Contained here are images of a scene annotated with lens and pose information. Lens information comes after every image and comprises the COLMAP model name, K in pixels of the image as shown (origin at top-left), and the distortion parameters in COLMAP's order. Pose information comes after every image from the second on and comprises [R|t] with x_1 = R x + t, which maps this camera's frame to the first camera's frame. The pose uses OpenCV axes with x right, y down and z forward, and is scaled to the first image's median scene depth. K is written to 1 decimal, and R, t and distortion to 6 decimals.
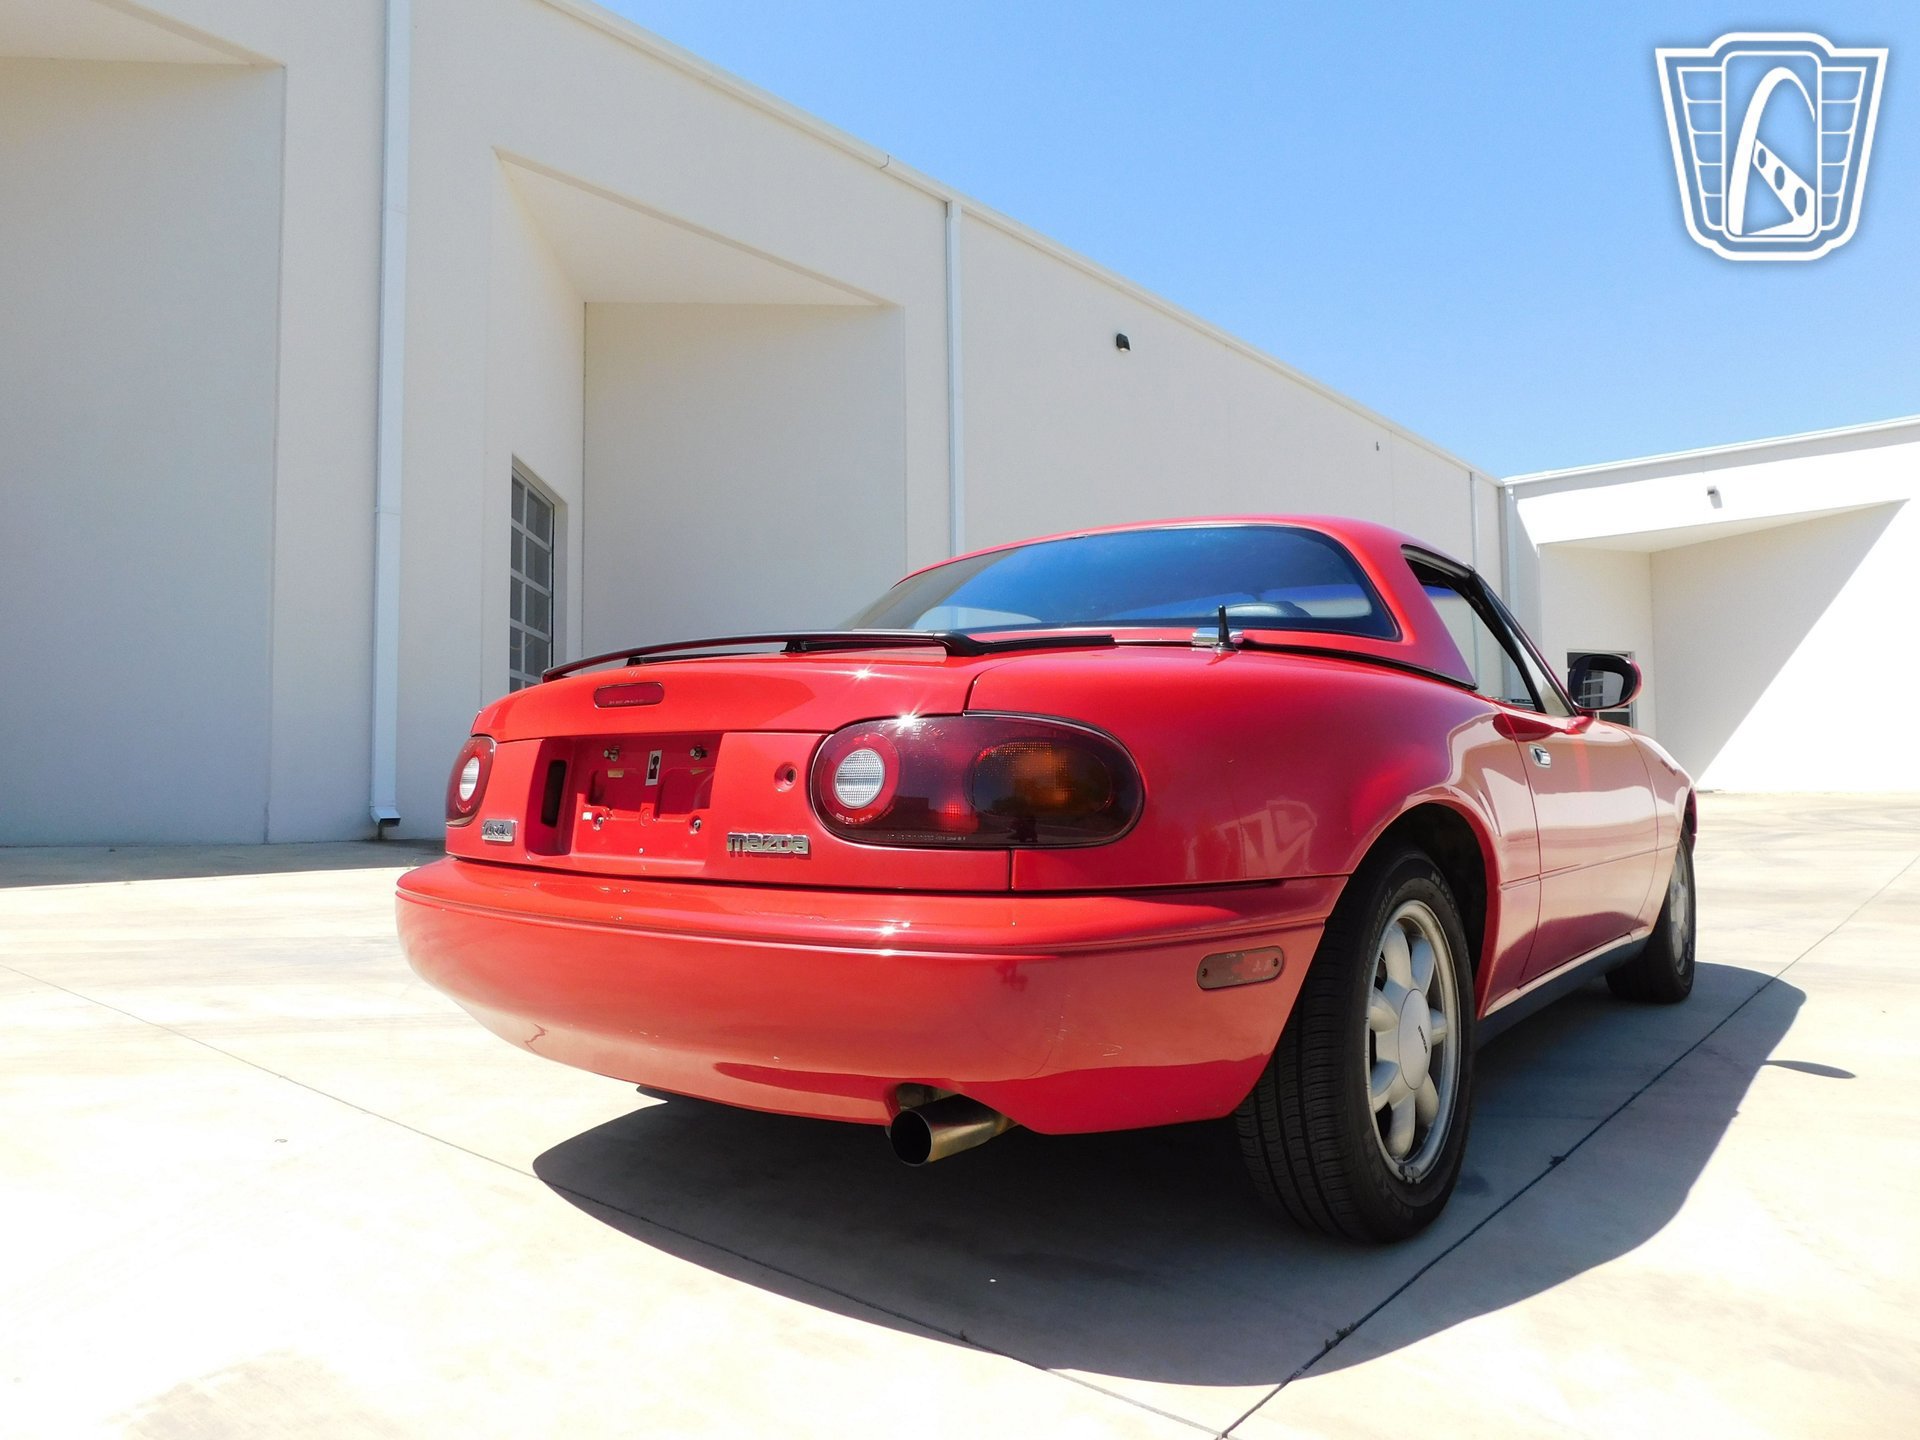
lens RADIAL K [[1283.8, 0, 960.0], [0, 1283.8, 720.0], [0, 0, 1]] dist [-0.073397, 0.066159]
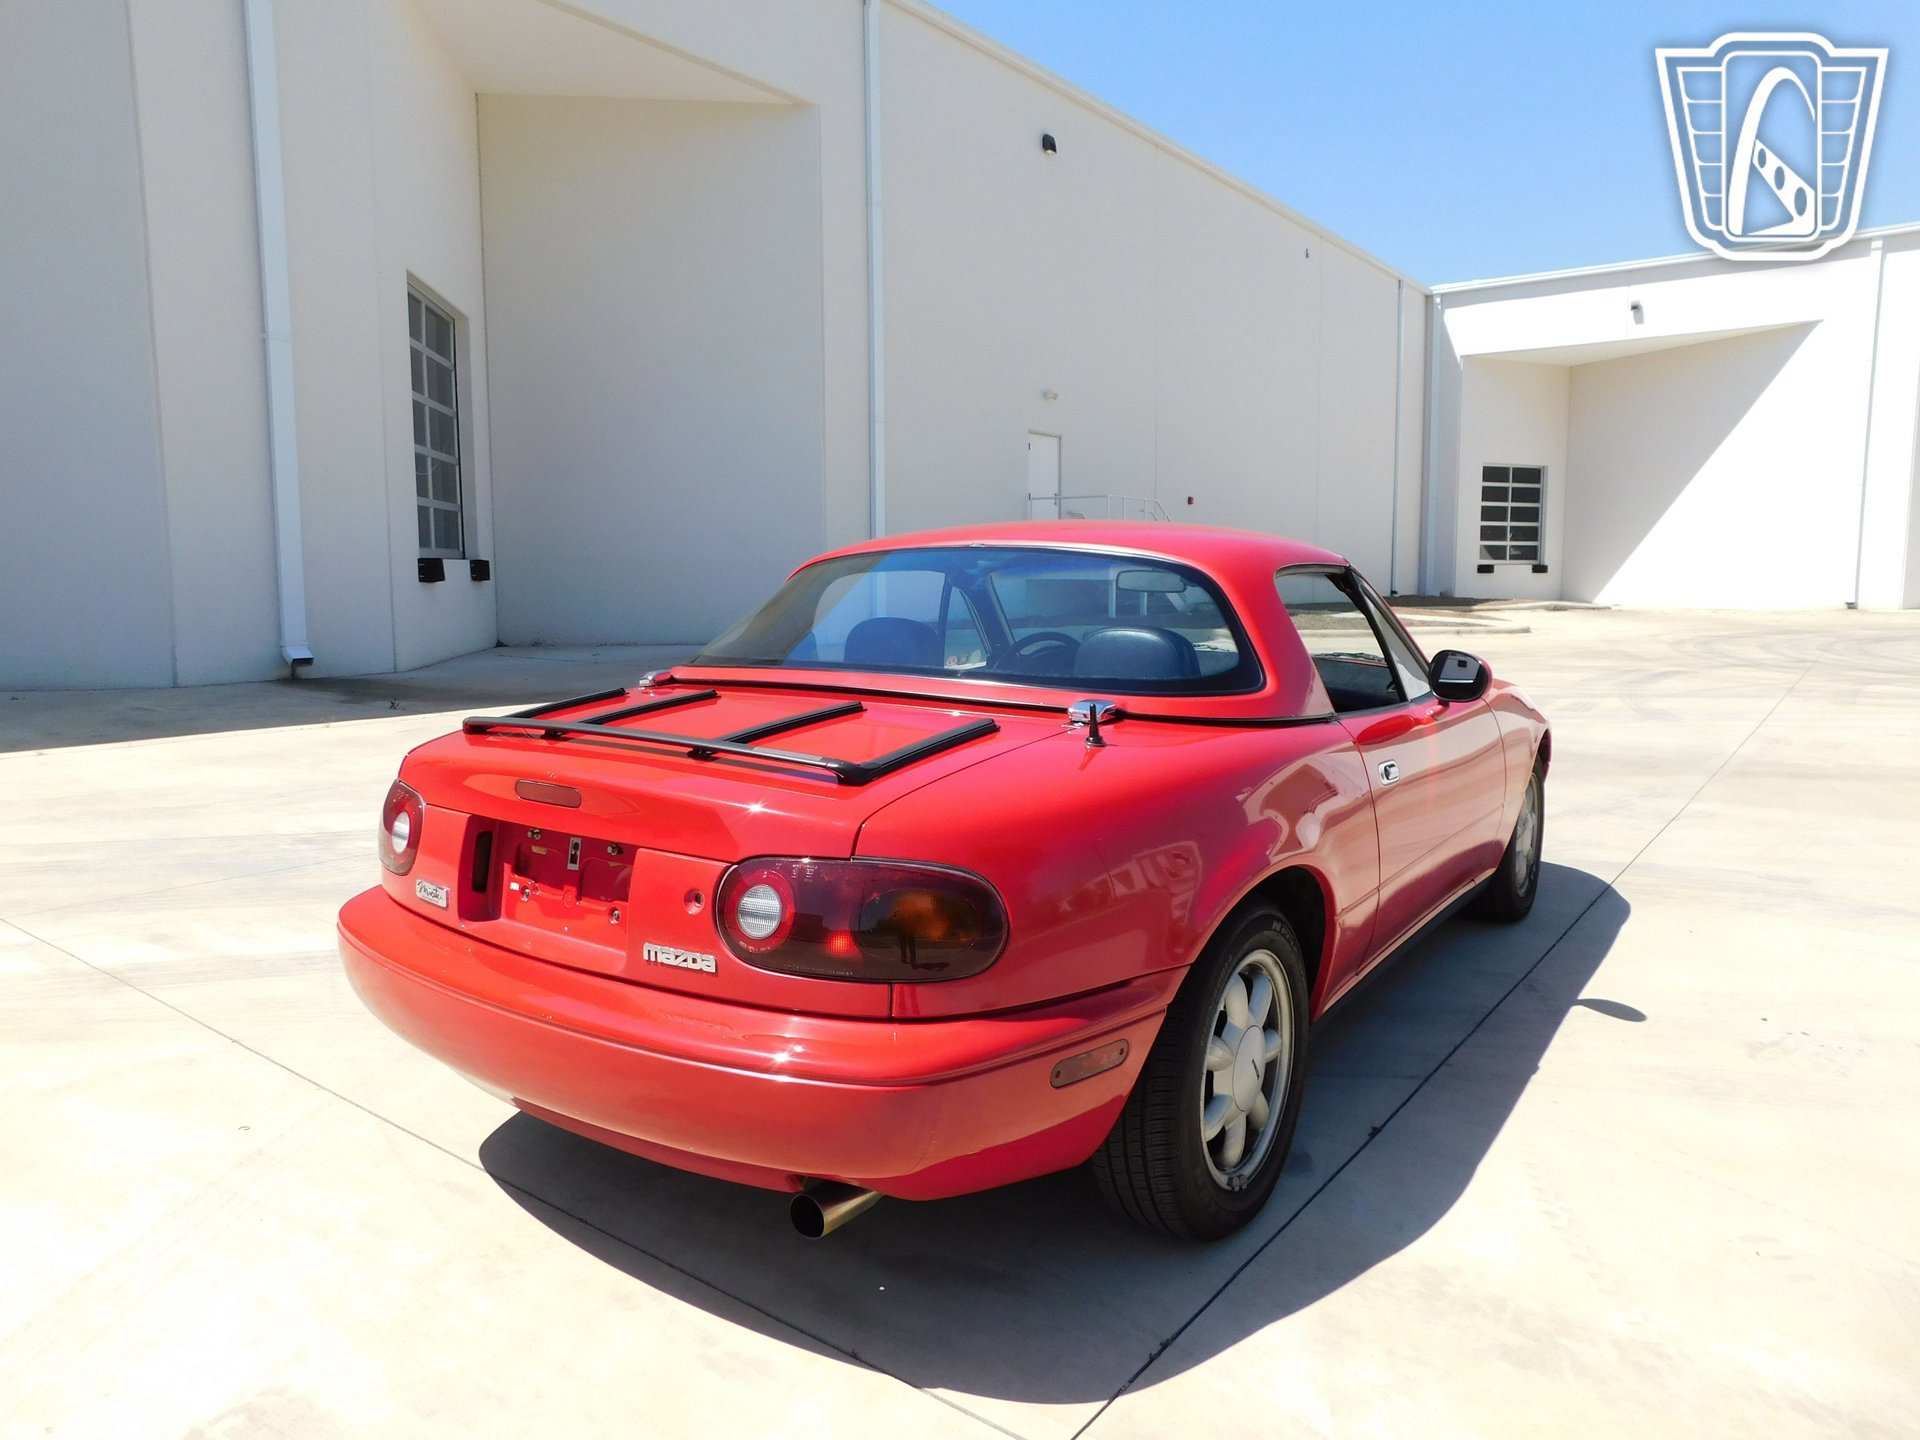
lens RADIAL K [[1283.8, 0, 960.0], [0, 1283.8, 720.0], [0, 0, 1]] dist [-0.073397, 0.066159]
pose [[0.998174, -0.001343, 0.060397, 0.024637], [-0.008518, 0.986636, 0.162714, -0.246914], [-0.059808, -0.162932, 0.984823, -0.078230]]
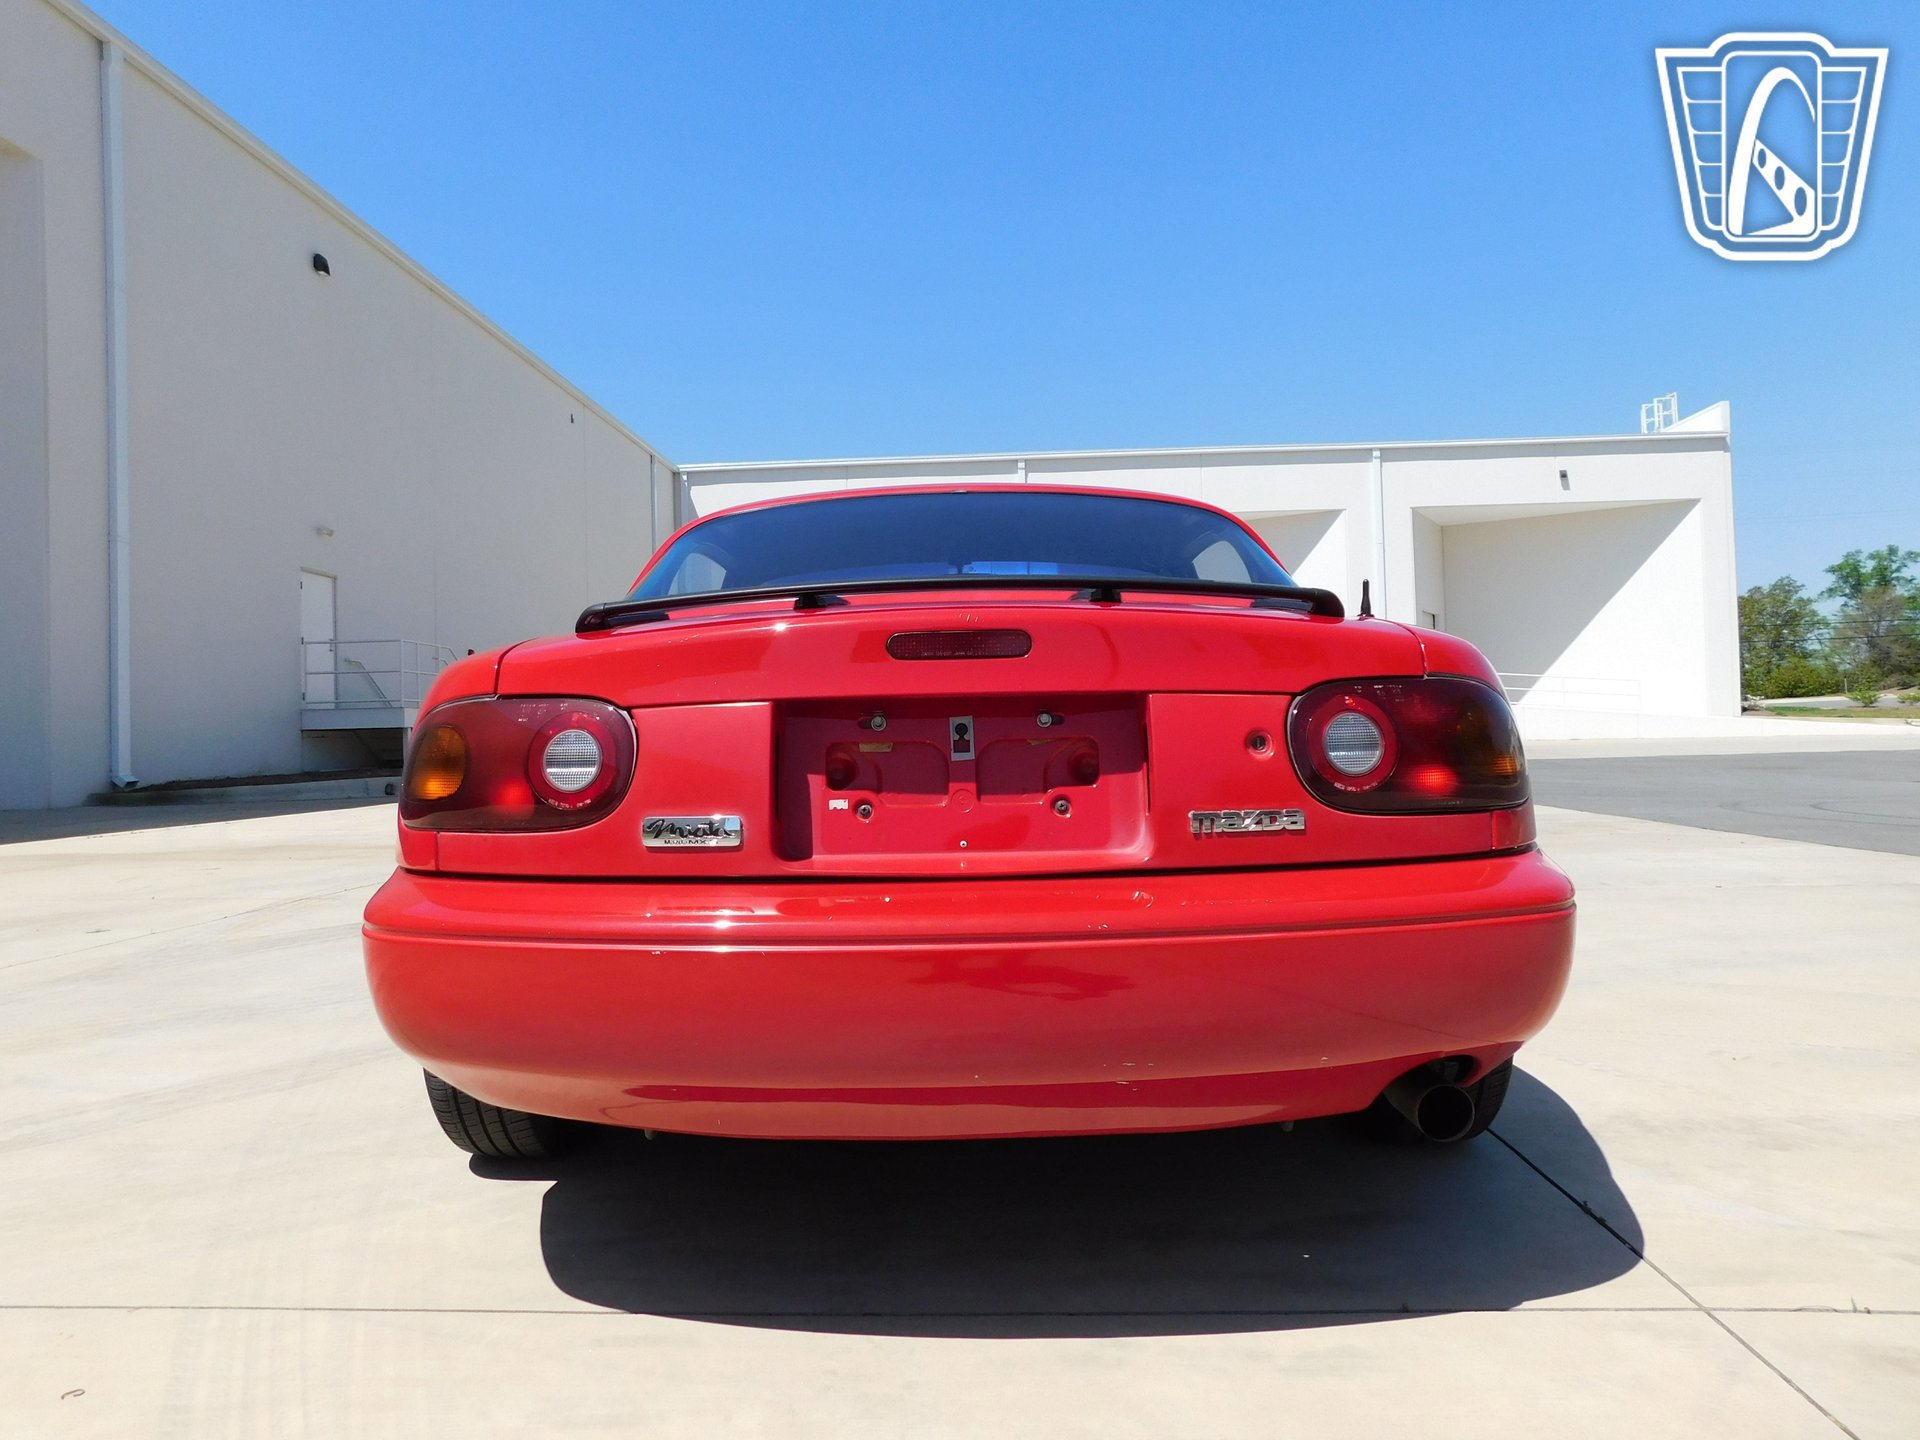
lens RADIAL K [[1274.8, 0, 964.7], [0, 1274.8, 710.4], [0, 0, 1]] dist [-0.075023, 0.056933]
pose [[0.782669, 0.002772, 0.622432, -0.699586], [-0.011722, 0.999878, 0.010286, 0.011585], [-0.622328, -0.015346, 0.782607, 0.366279]]
